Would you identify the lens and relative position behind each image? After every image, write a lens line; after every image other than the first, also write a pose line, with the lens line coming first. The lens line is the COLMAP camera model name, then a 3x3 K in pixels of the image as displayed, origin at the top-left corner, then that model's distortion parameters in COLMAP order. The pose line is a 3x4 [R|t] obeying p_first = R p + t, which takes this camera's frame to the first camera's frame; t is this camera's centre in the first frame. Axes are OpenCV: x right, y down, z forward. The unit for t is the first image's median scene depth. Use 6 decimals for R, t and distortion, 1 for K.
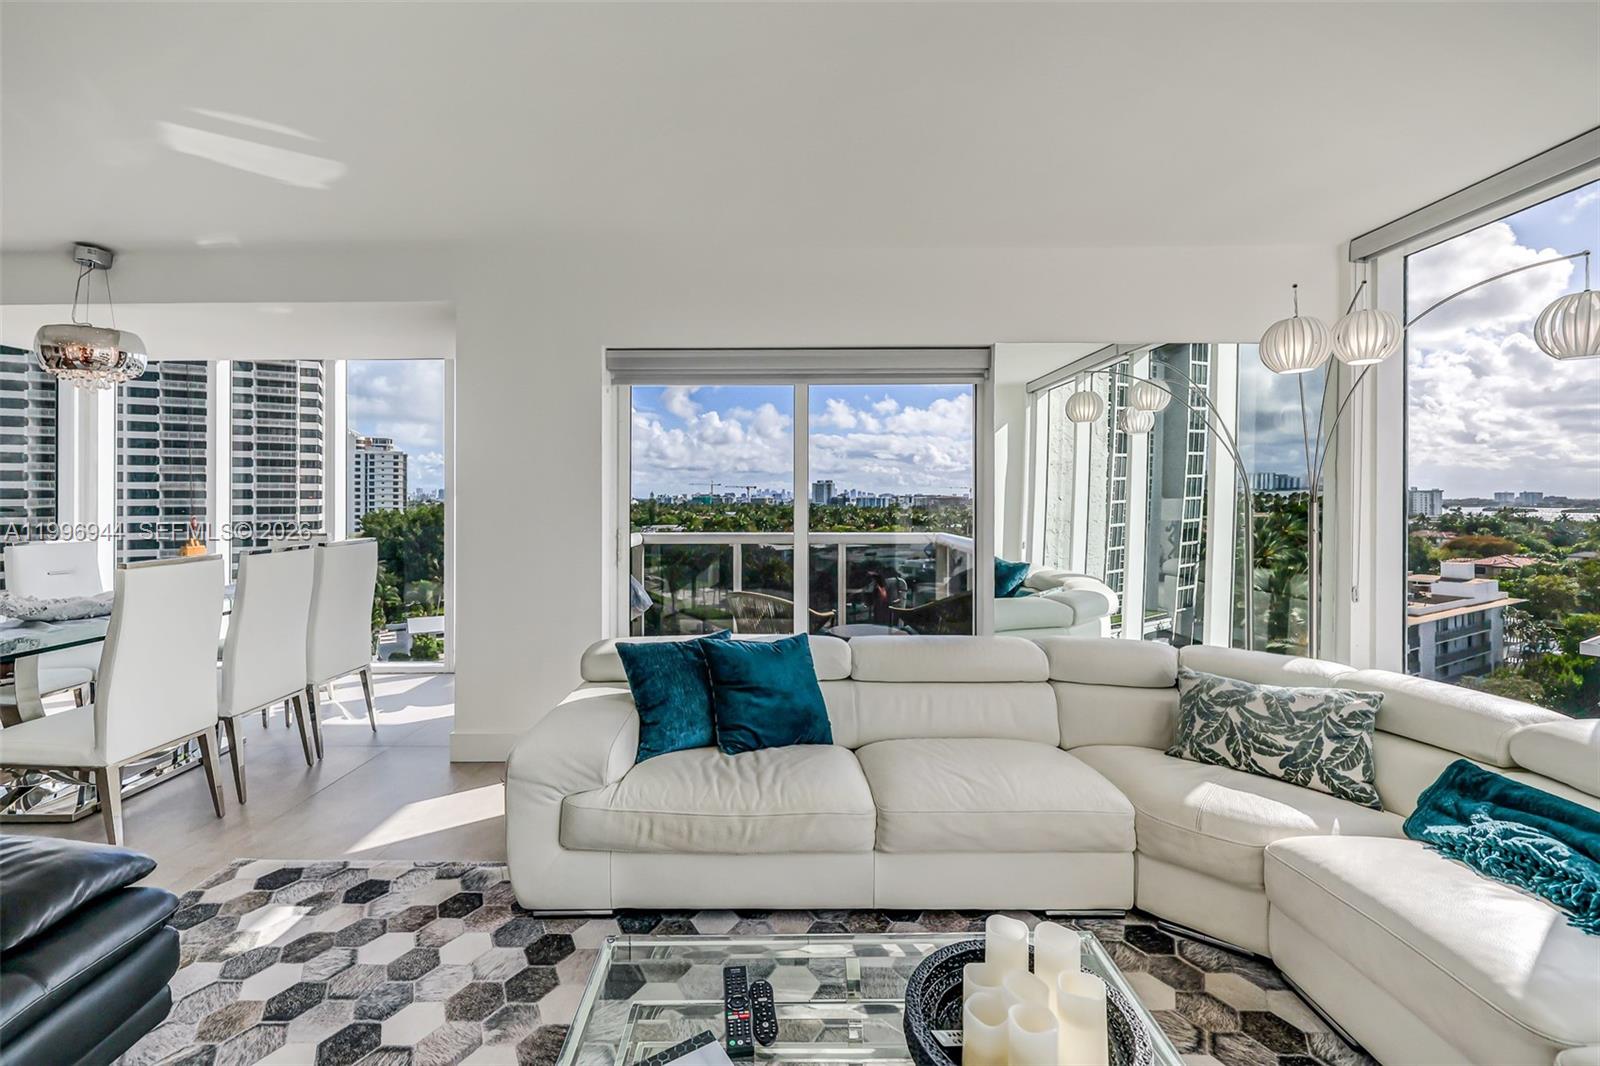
lens RADIAL K [[685.2, 0, 781.4], [0, 685.2, 497.7], [0, 0, 1]] dist [0.006358, -0.001716]
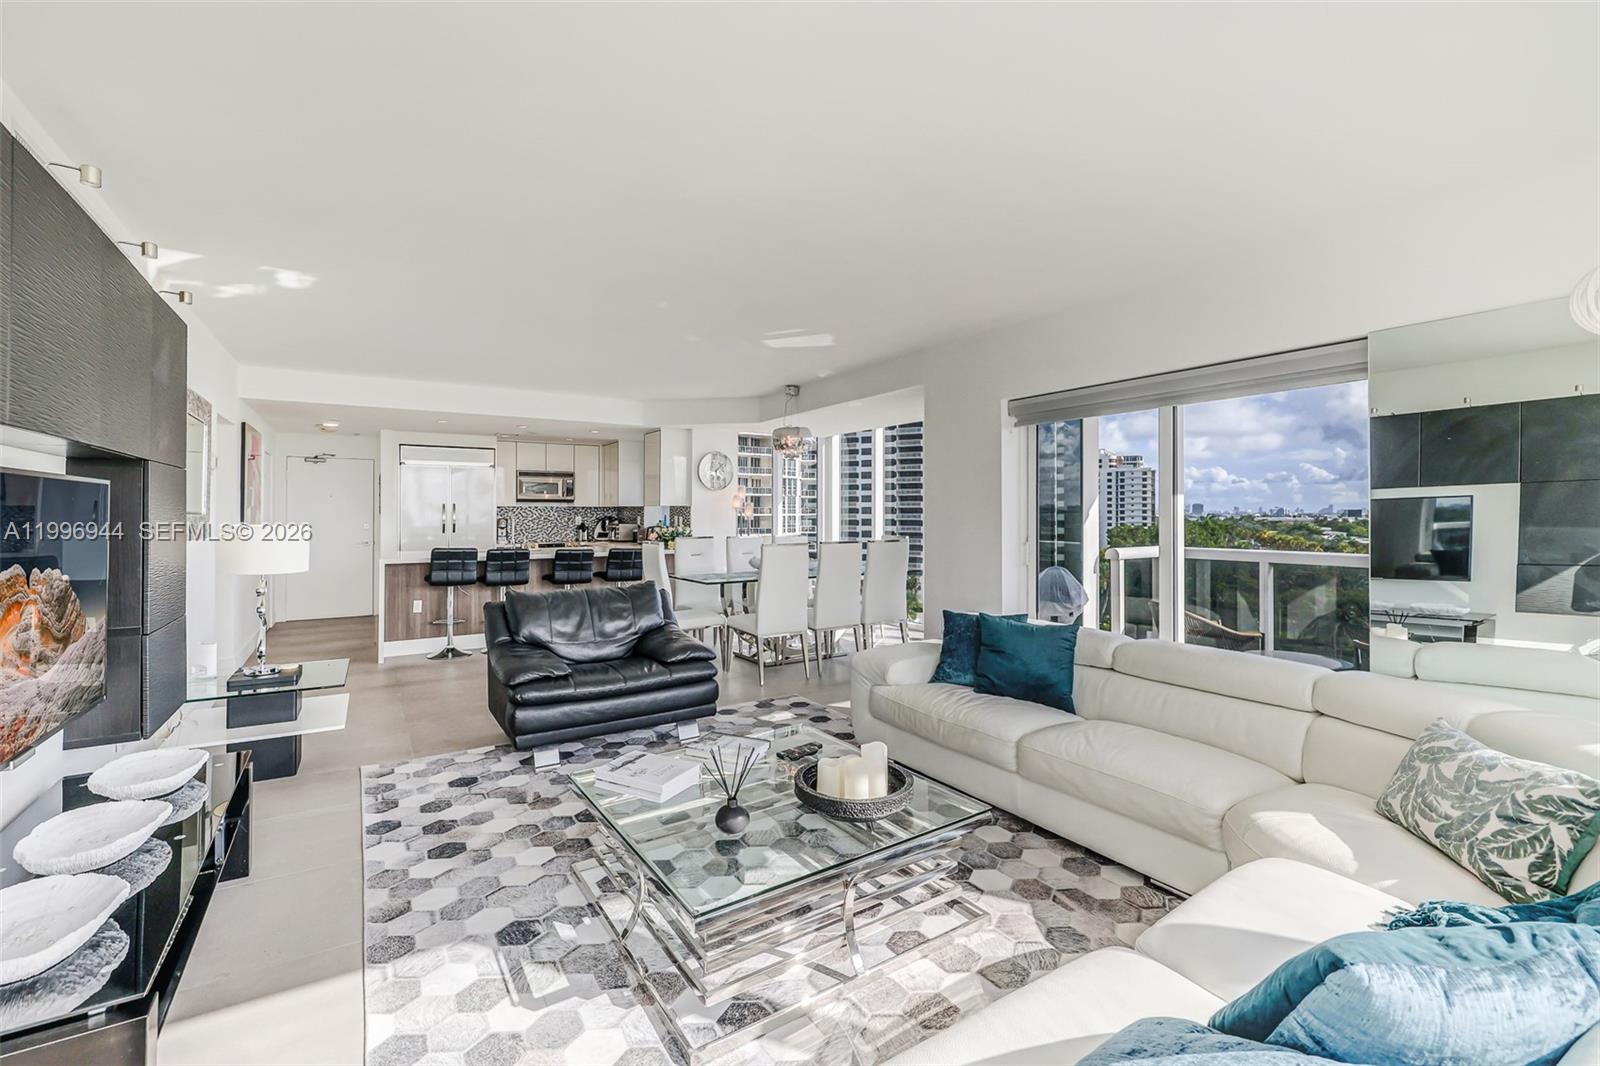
lens RADIAL K [[685.2, 0, 785.4], [0, 685.2, 510.3], [0, 0, 1]] dist [0.006358, -0.001716]
pose [[0.537114, -0.004893, -0.843496, 0.667242], [0.001603, 0.999987, -0.004780, 0.000619], [0.843508, 0.001216, 0.537115, -0.073725]]
